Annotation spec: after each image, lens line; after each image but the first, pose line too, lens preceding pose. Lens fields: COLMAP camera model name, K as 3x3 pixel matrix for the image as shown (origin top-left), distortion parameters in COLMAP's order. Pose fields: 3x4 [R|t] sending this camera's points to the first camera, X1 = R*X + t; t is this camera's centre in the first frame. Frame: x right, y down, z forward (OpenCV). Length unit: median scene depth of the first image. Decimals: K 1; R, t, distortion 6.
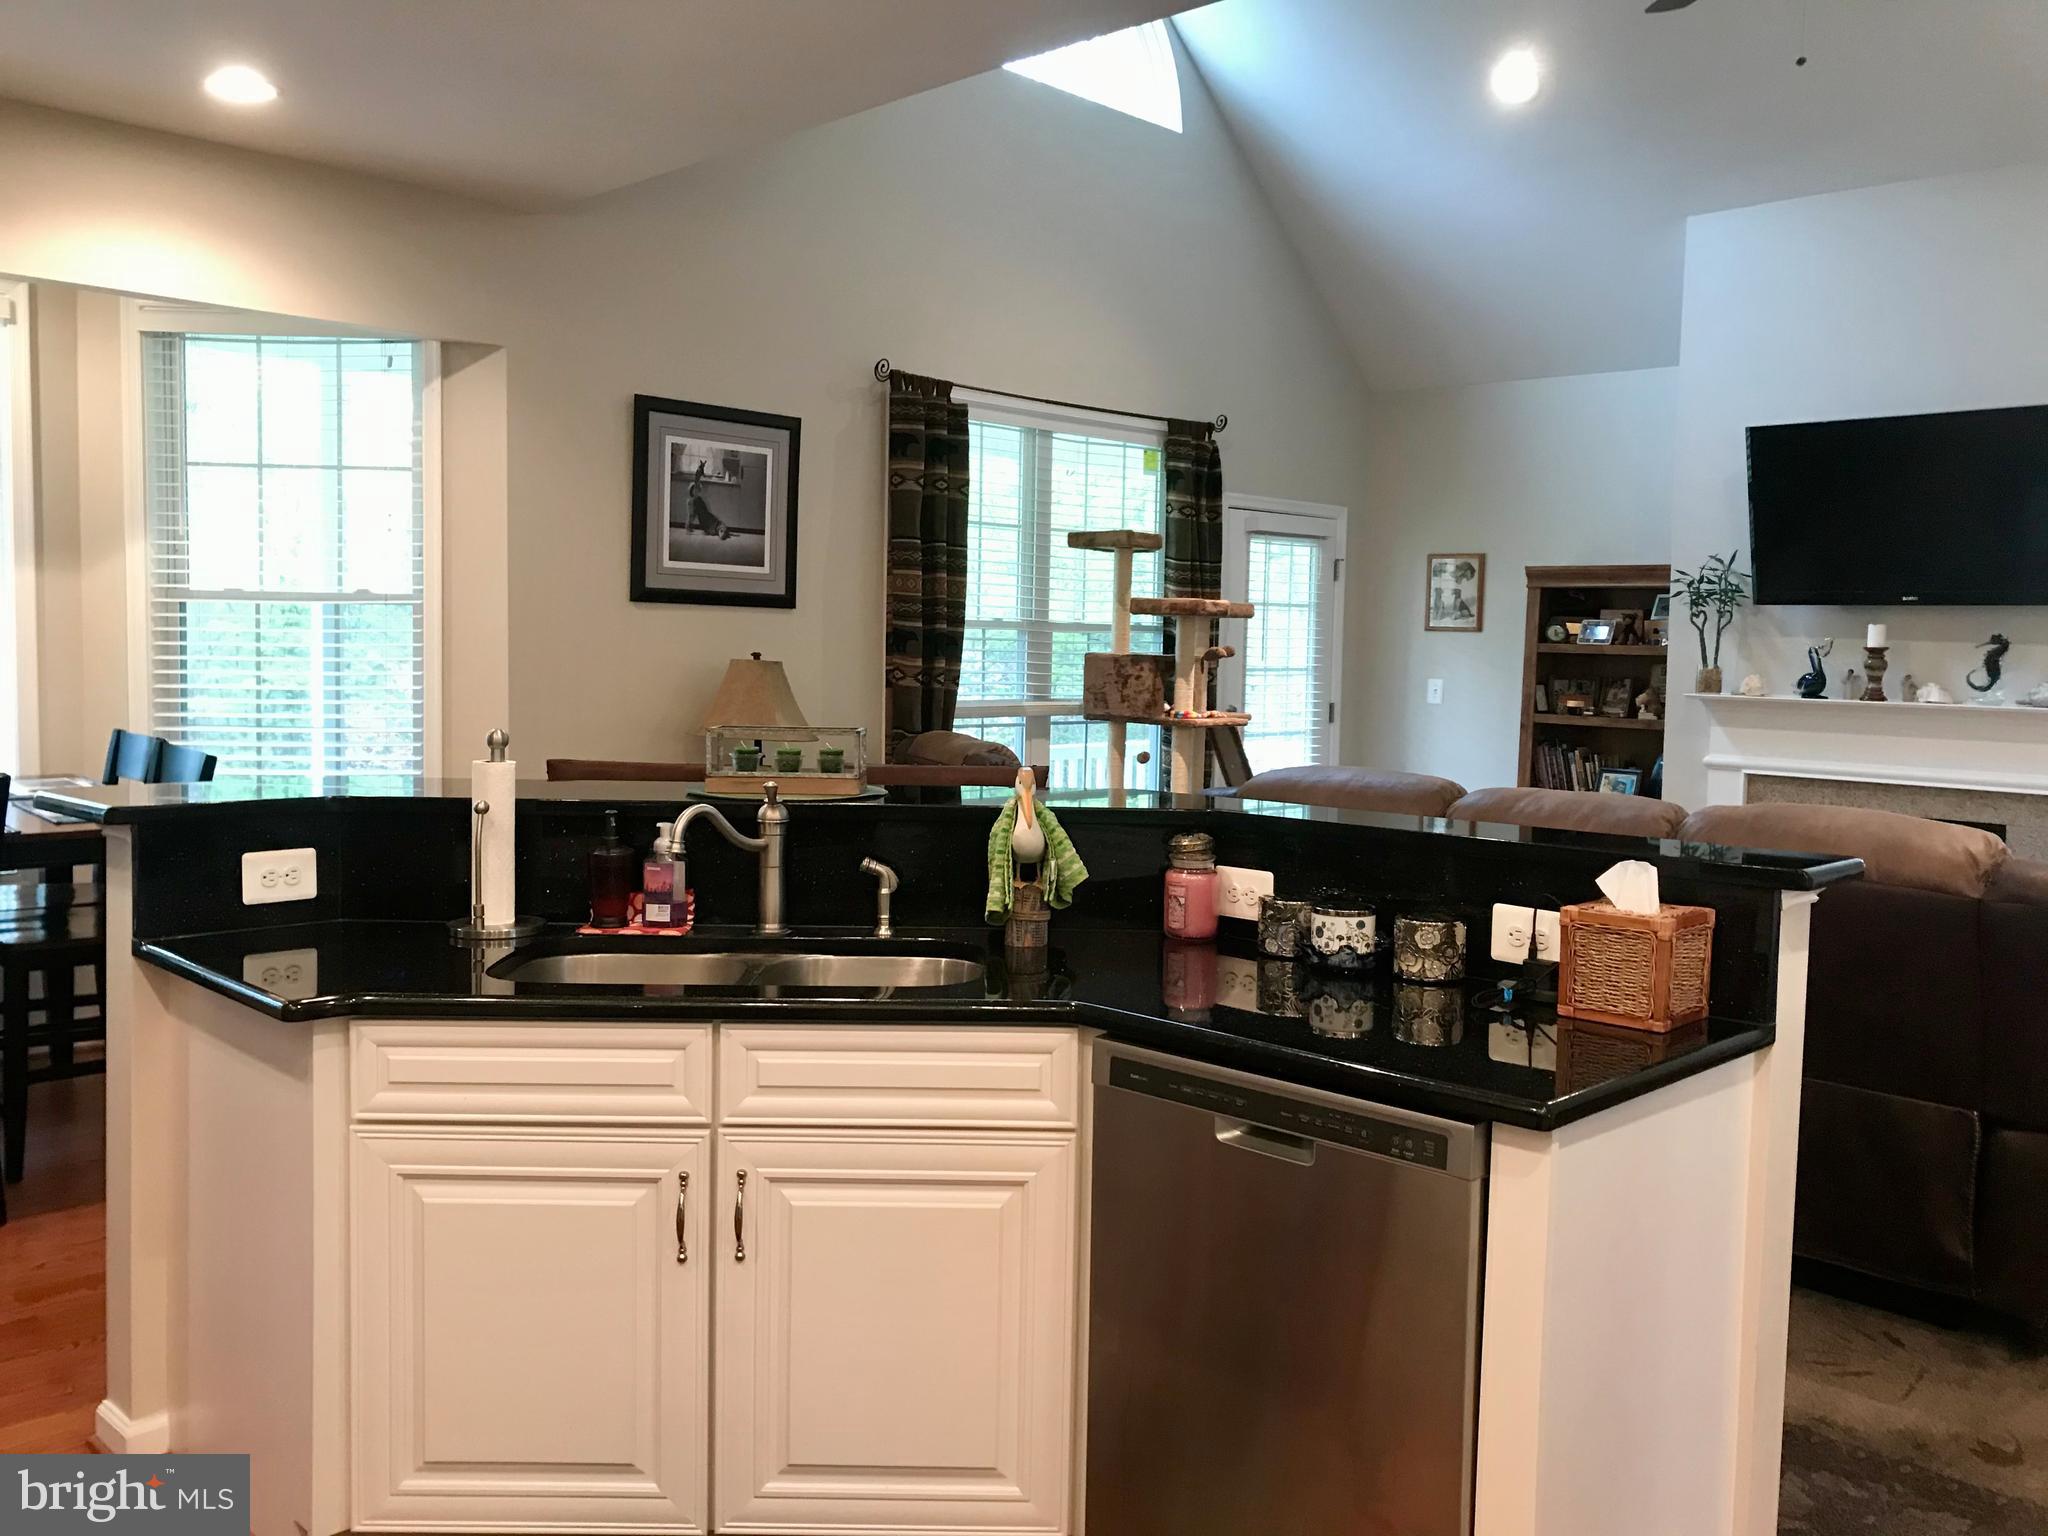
lens RADIAL K [[1678.4, 0, 1027.0], [0, 1678.4, 758.8], [0, 0, 1]] dist [0.035642, -0.033240]
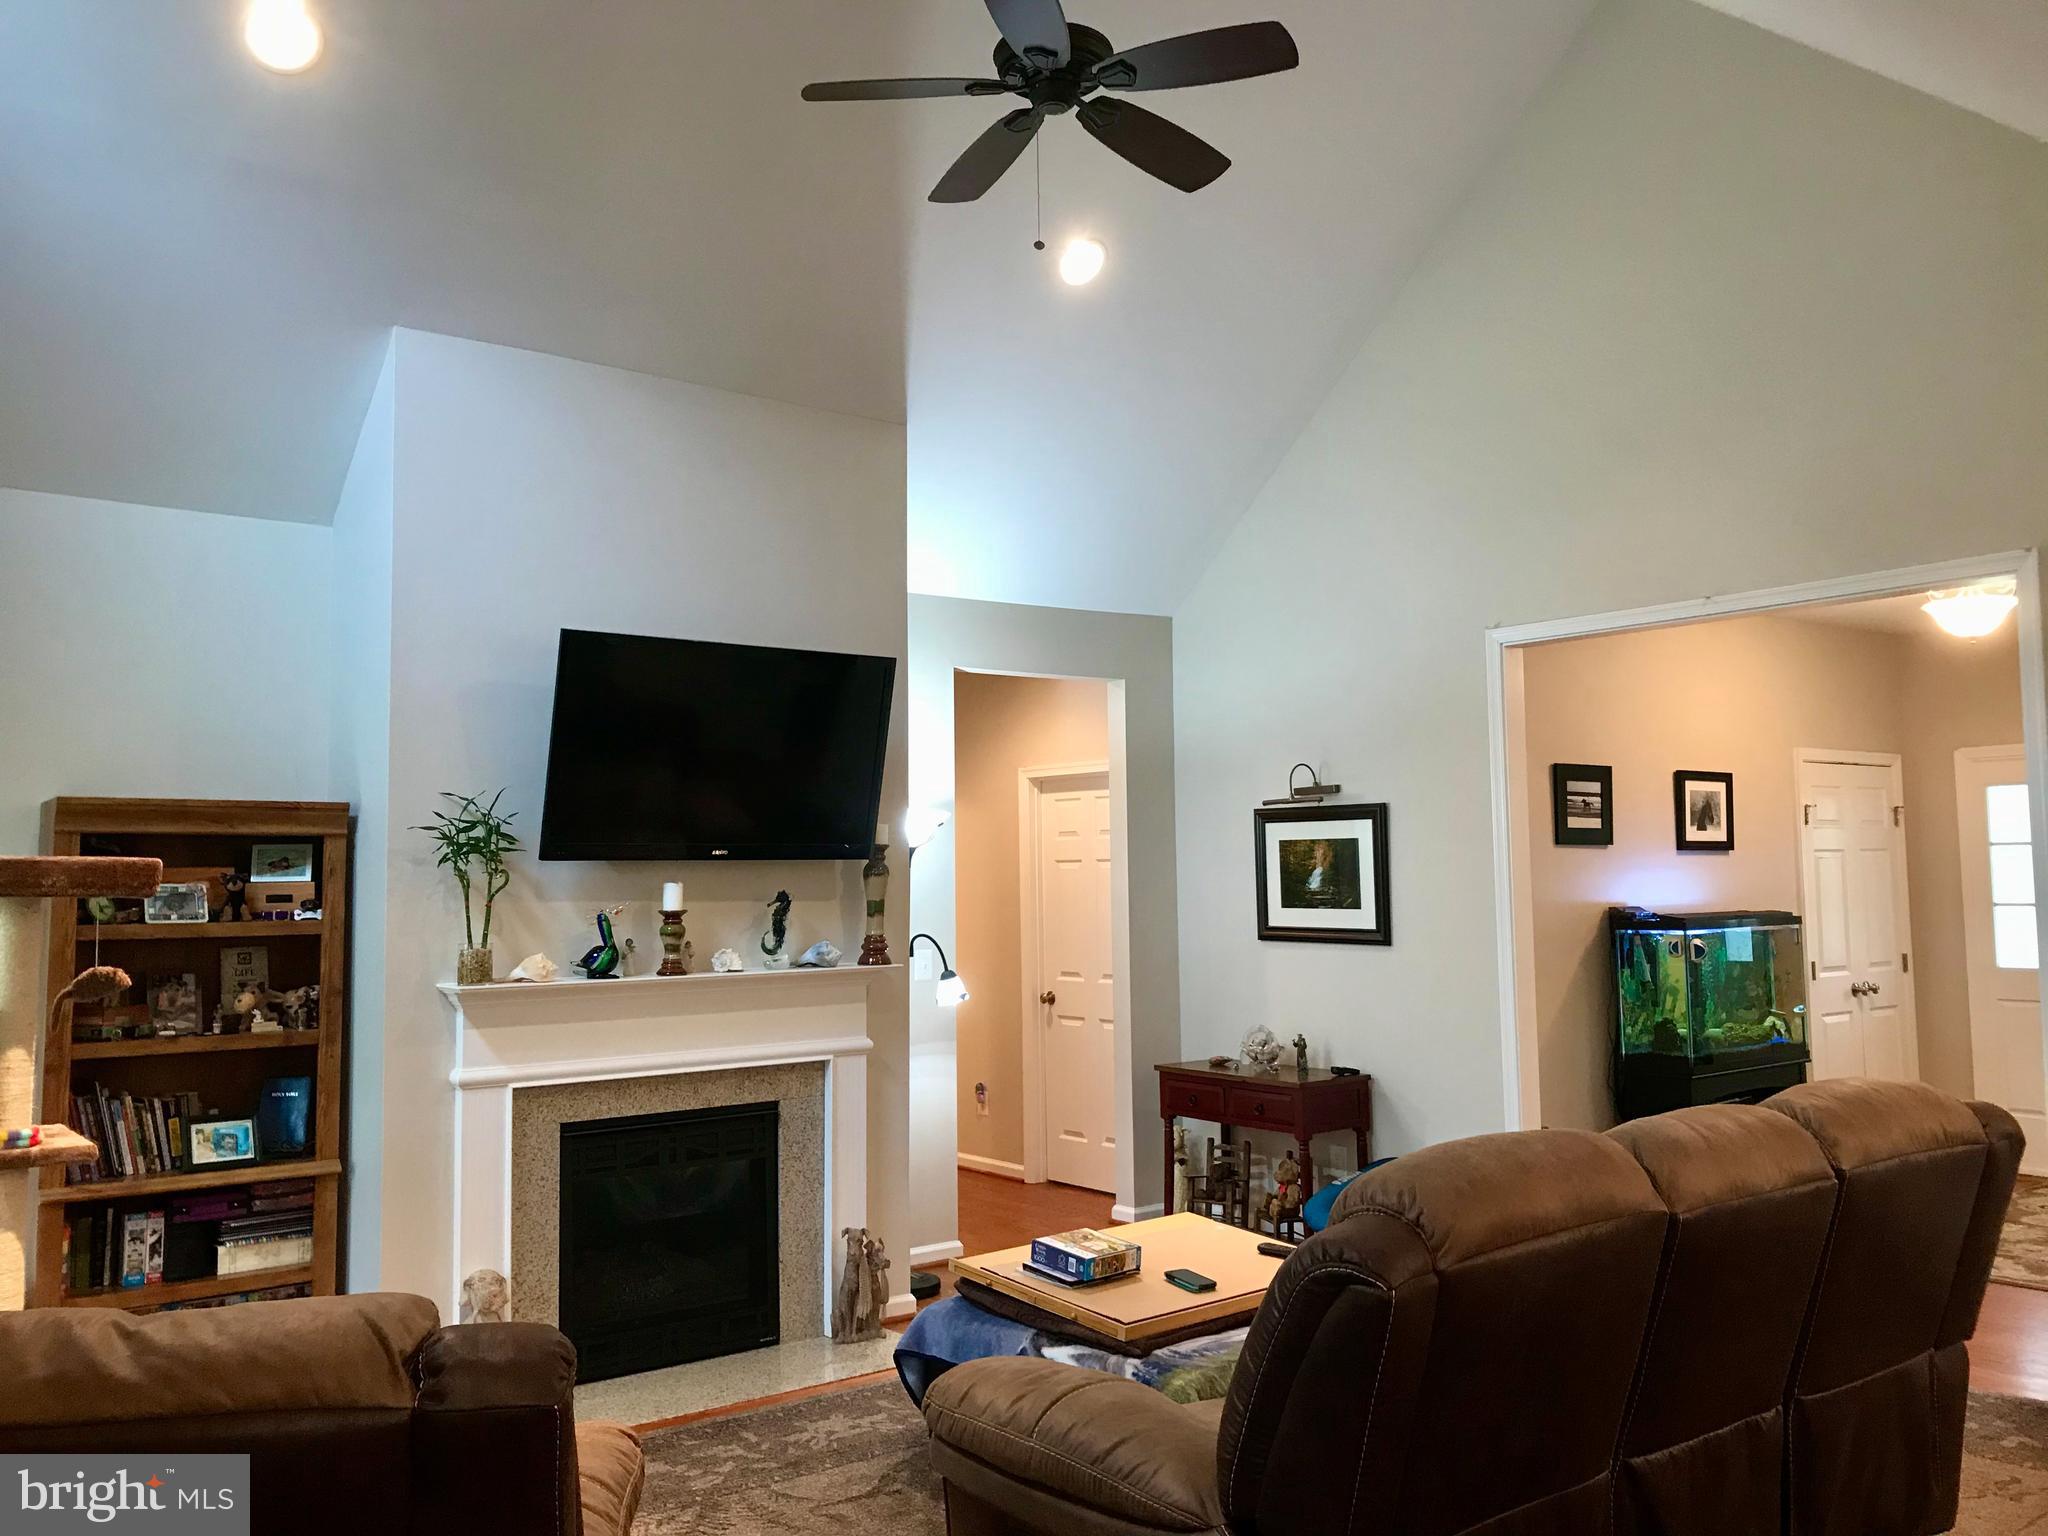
lens RADIAL K [[1678.4, 0, 1030.1], [0, 1678.4, 765.6], [0, 0, 1]] dist [0.035642, -0.033240]
pose [[0.137327, 0.042843, 0.989599, -0.279928], [0.088016, 0.994584, -0.055273, -0.071098], [-0.986608, 0.094691, 0.132812, 0.665584]]
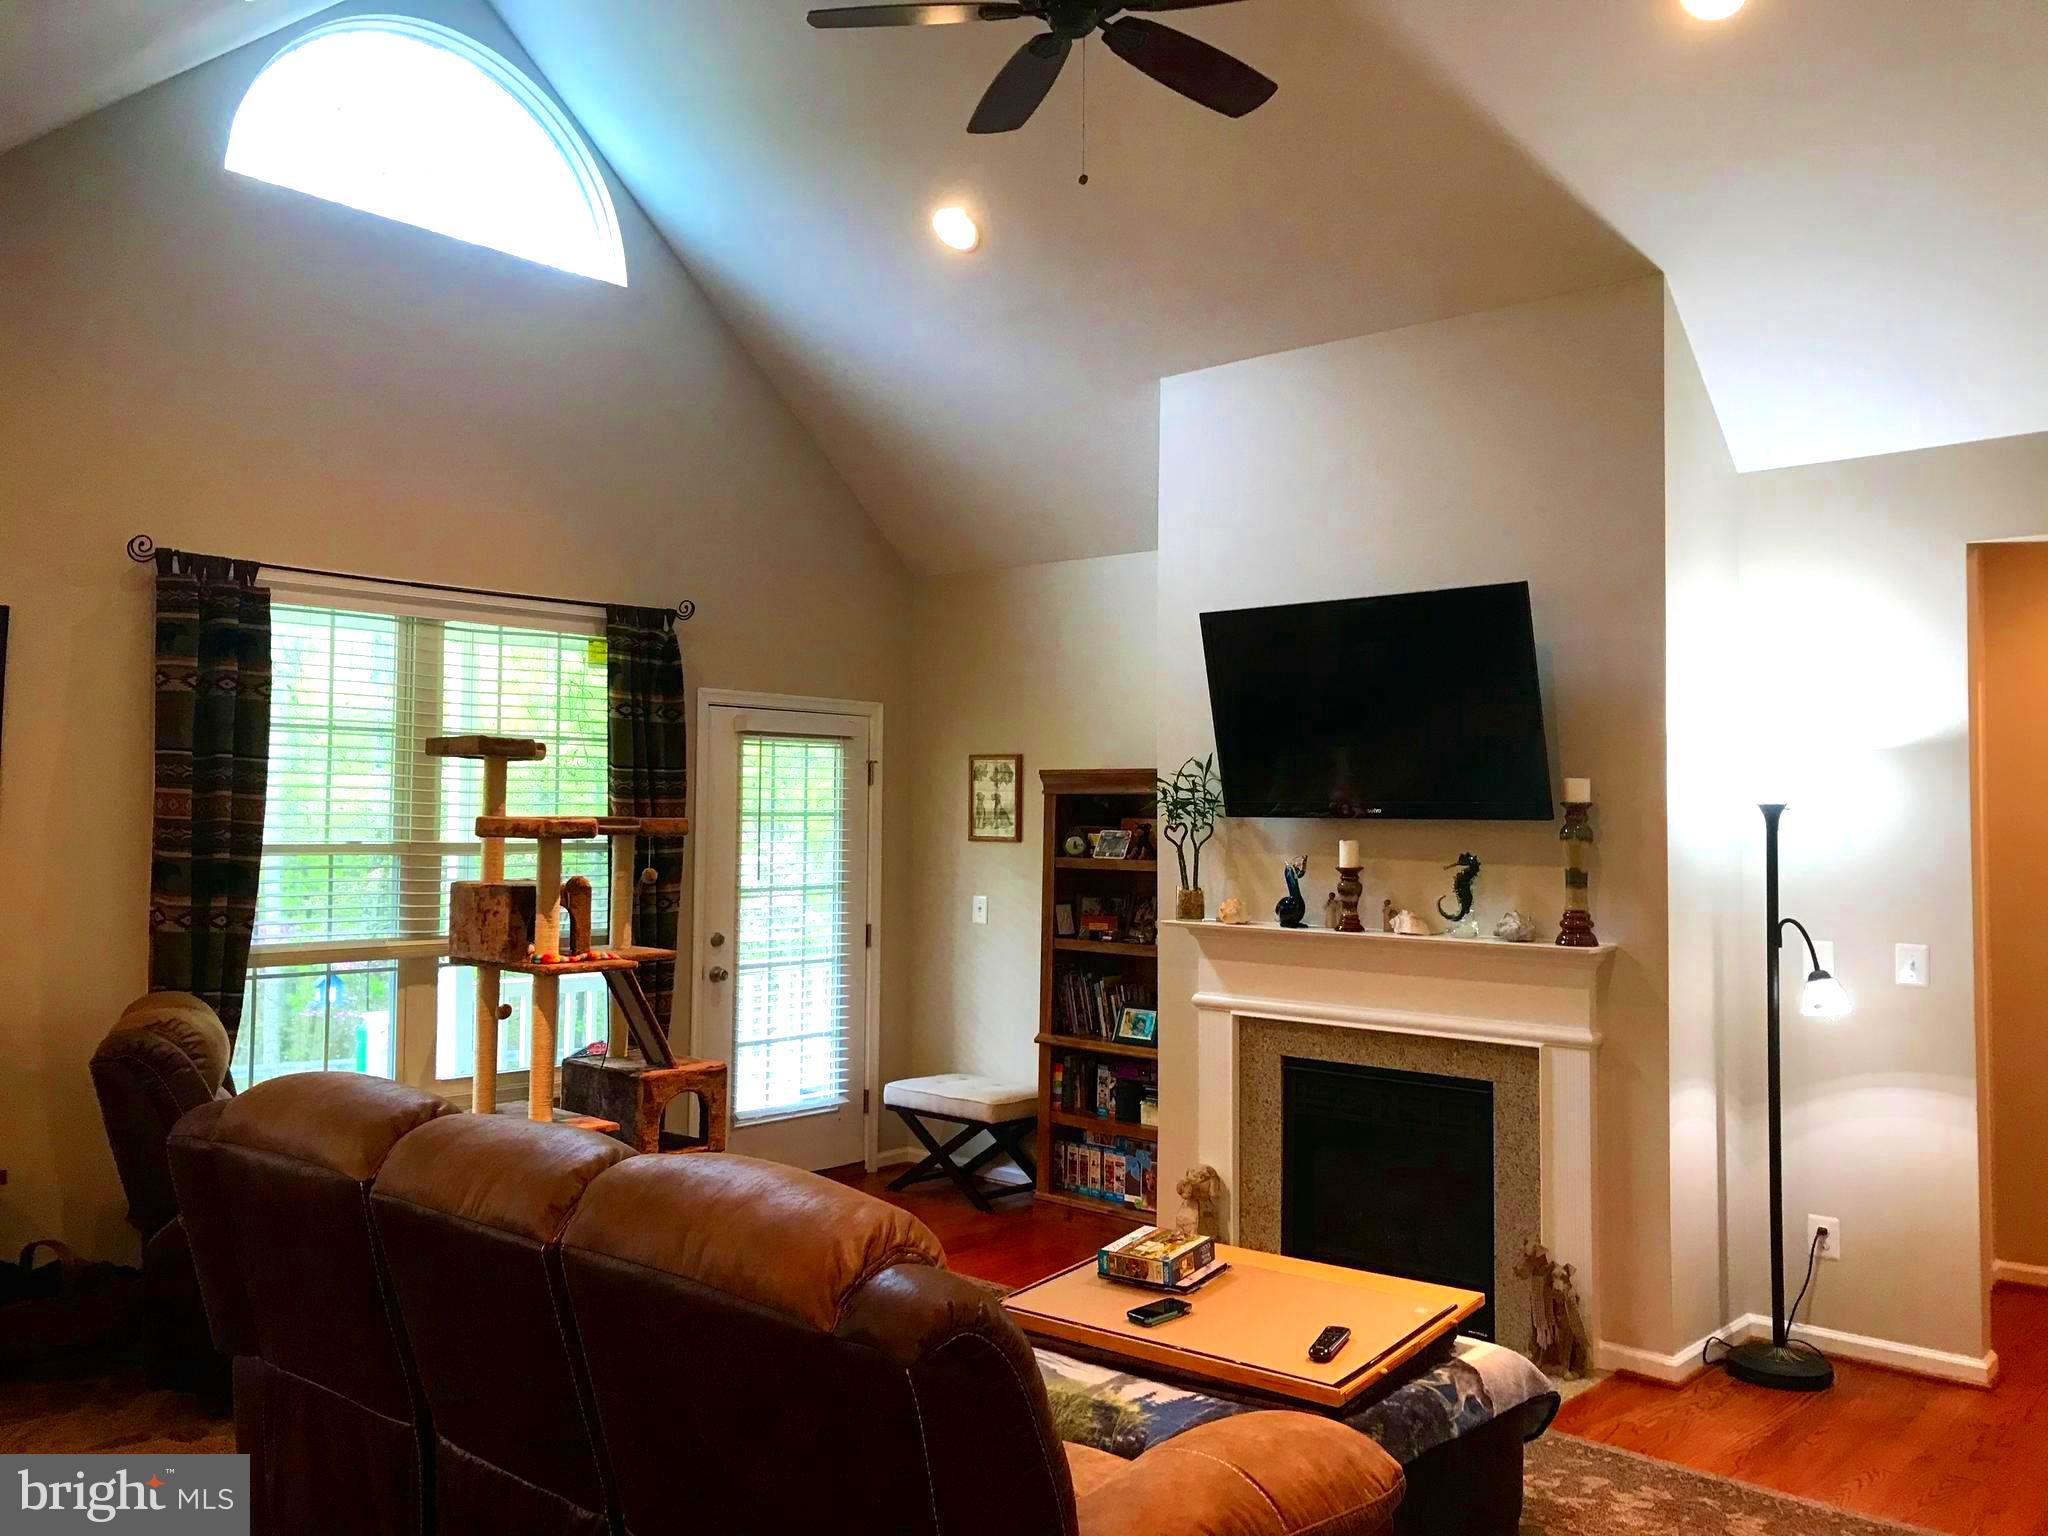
lens RADIAL K [[1678.4, 0, 1024.1], [0, 1678.4, 756.9], [0, 0, 1]] dist [0.035642, -0.033240]
pose [[0.998845, -0.010075, 0.046978, 0.282713], [0.015155, 0.993919, -0.109068, -0.029809], [-0.045594, 0.109654, 0.992924, 0.155175]]
